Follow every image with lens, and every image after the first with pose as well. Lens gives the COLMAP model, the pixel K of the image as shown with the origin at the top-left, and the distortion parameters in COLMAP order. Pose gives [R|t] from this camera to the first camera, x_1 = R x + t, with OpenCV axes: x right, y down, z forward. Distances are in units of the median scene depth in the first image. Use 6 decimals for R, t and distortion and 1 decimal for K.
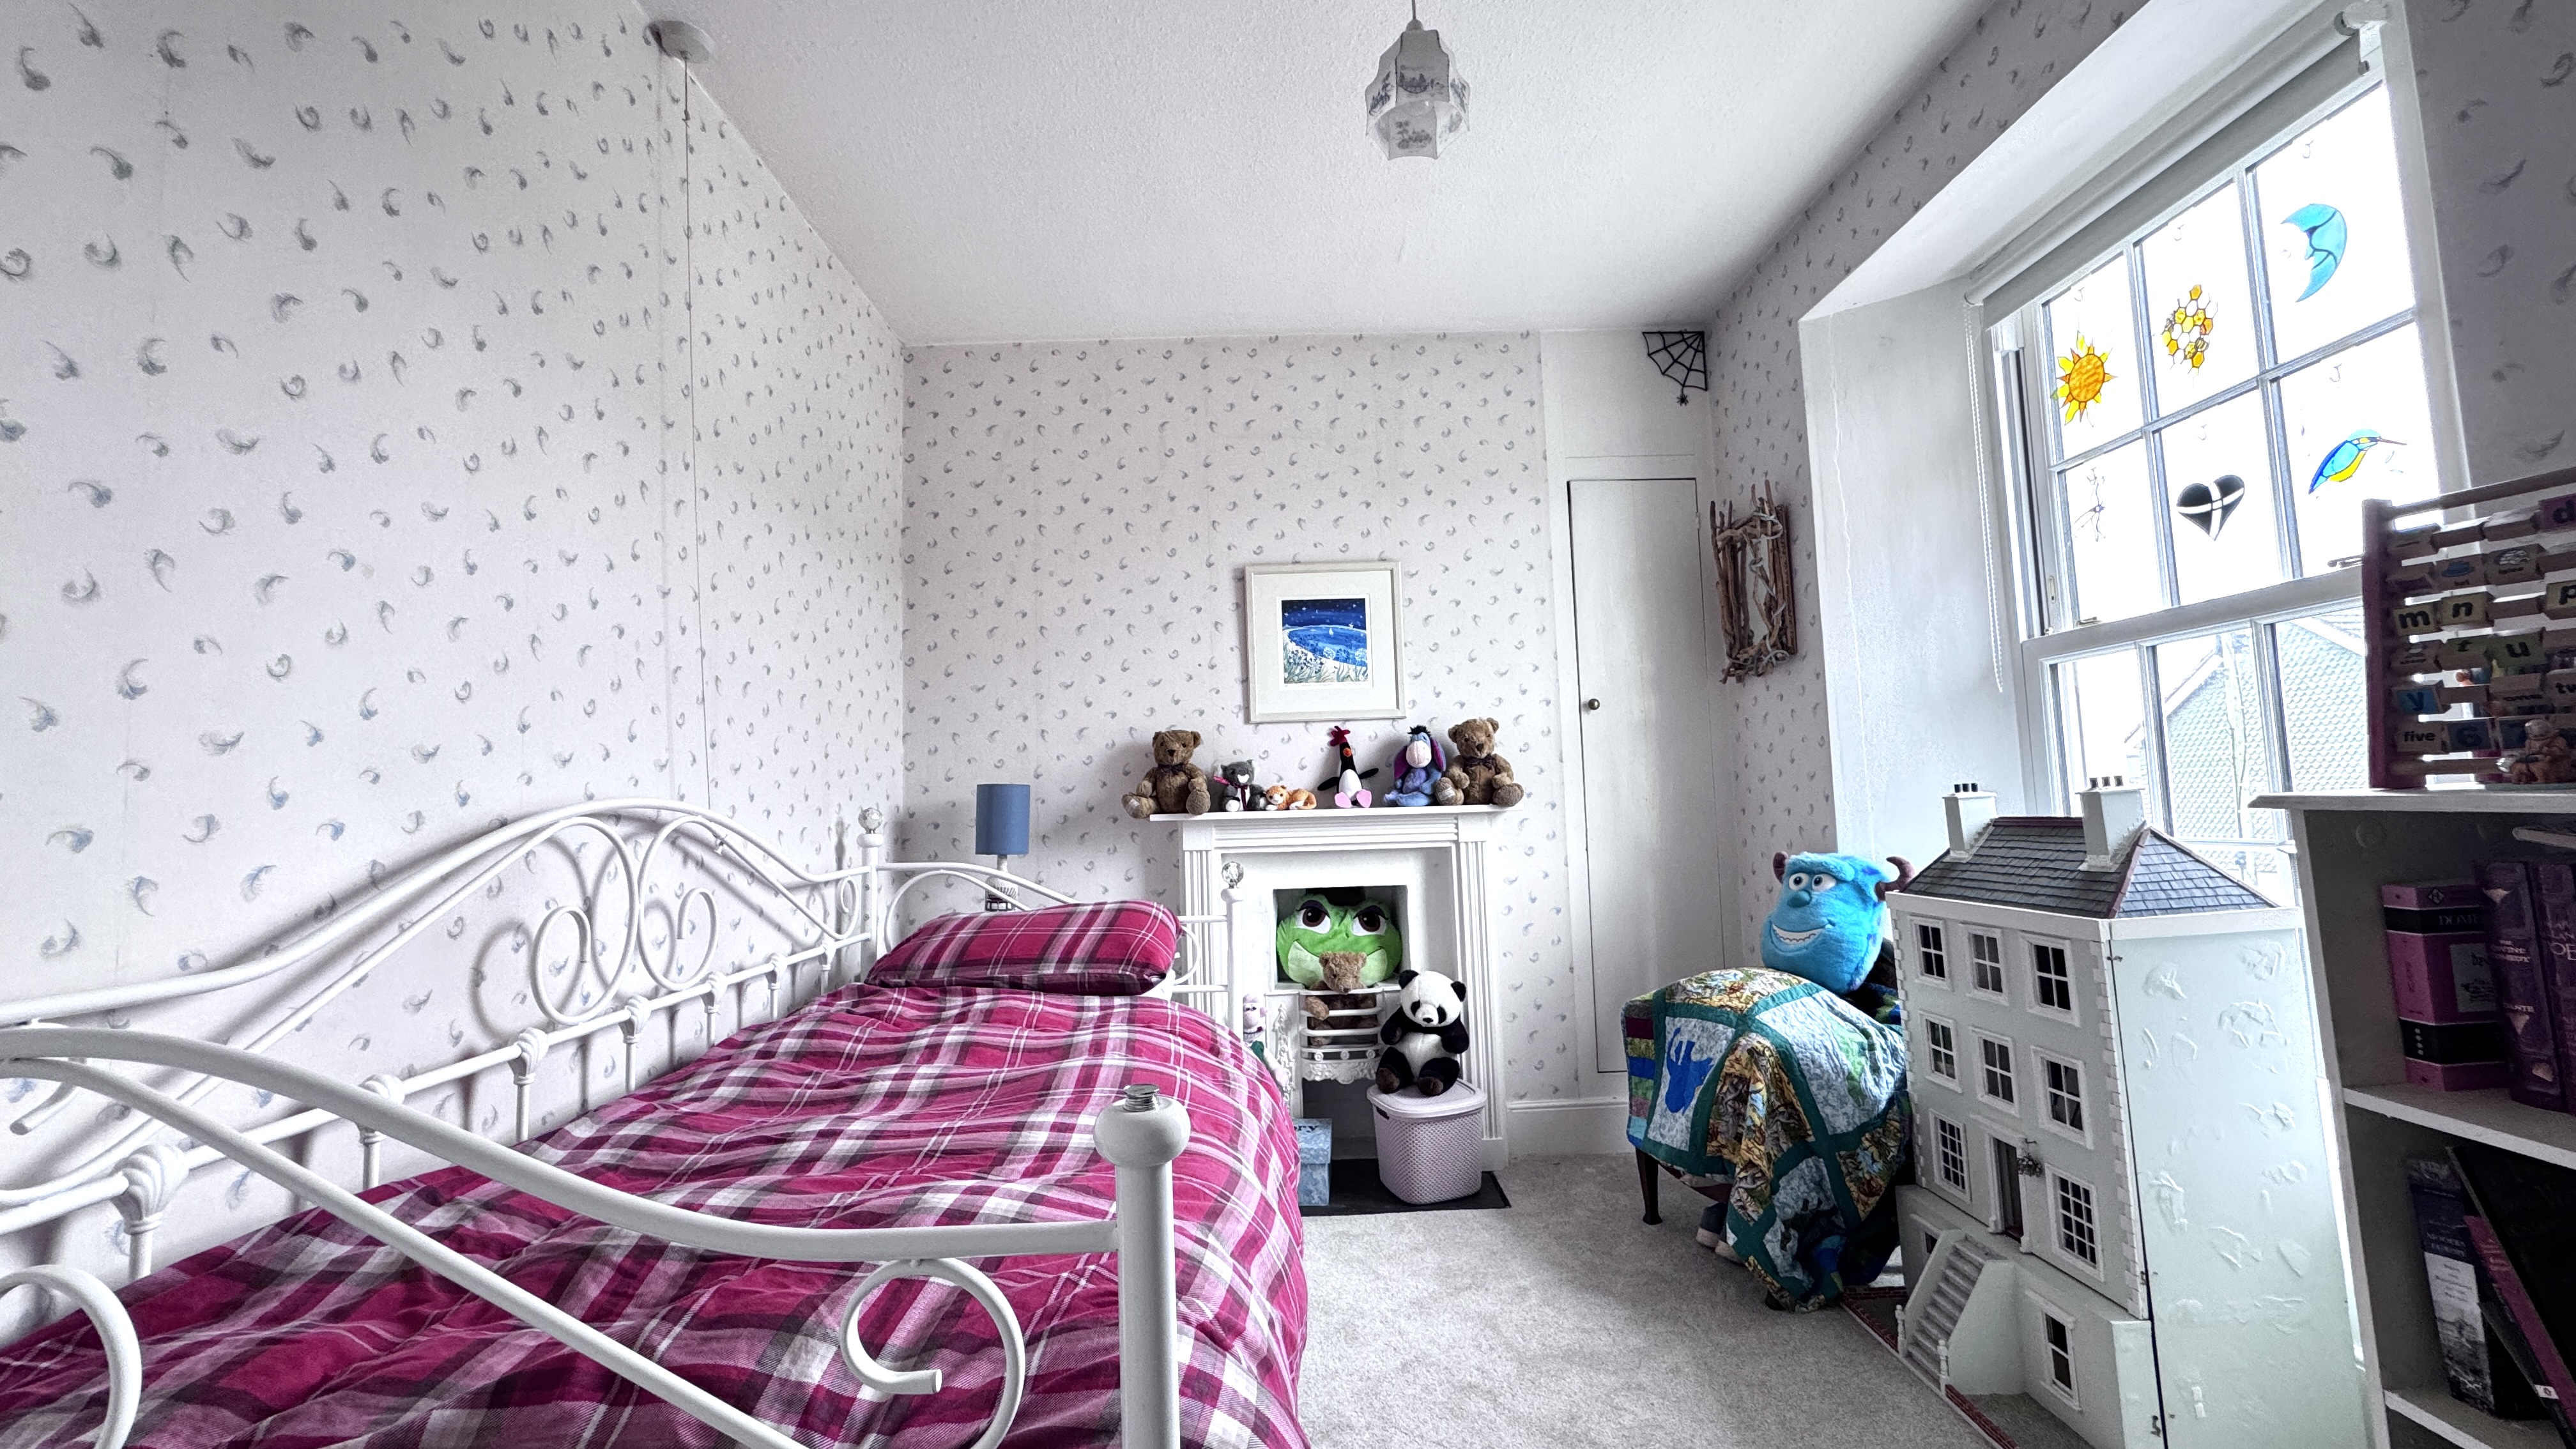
lens RADIAL K [[1028.9, 0, 1286.1], [0, 1028.9, 720.5], [0, 0, 1]] dist [-0.002358, 0.000132]
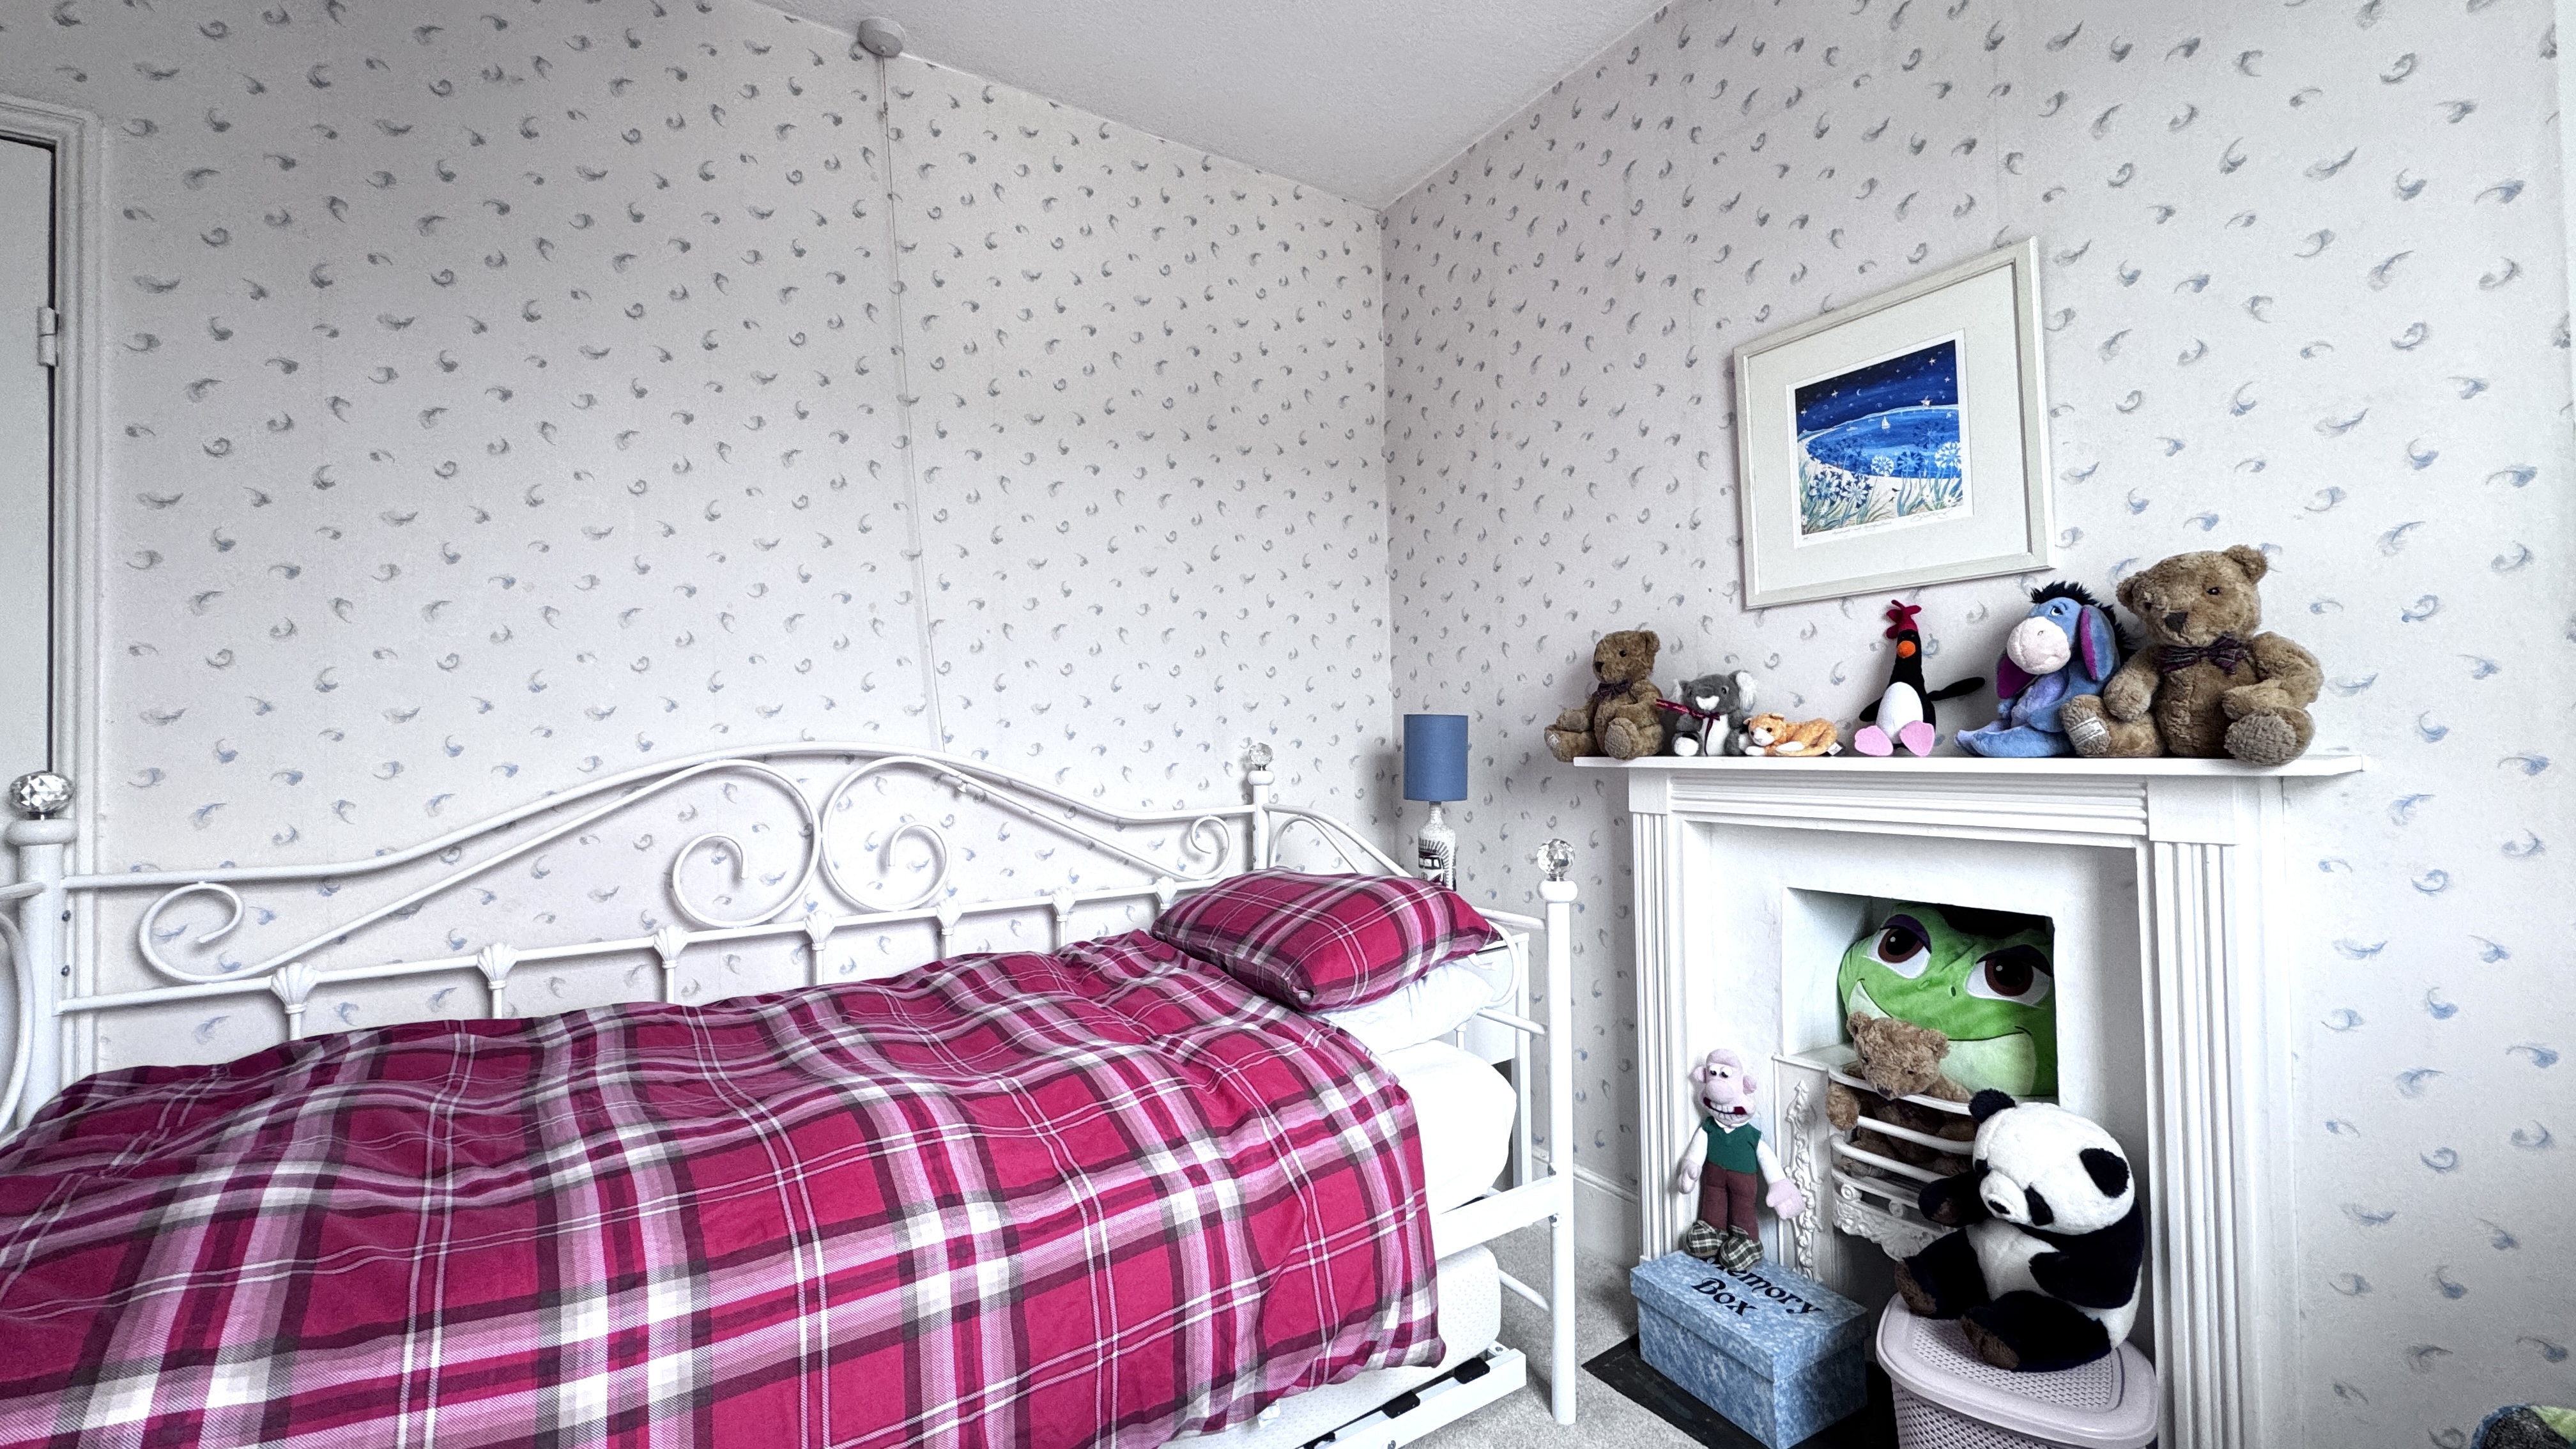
lens RADIAL K [[1028.9, 0, 1286.1], [0, 1028.9, 720.5], [0, 0, 1]] dist [-0.002358, 0.000132]
pose [[0.525115, 0.001733, -0.851030, 0.343978], [0.073770, 0.996141, 0.047547, 0.018982], [0.847828, -0.087748, 0.522961, 0.459183]]
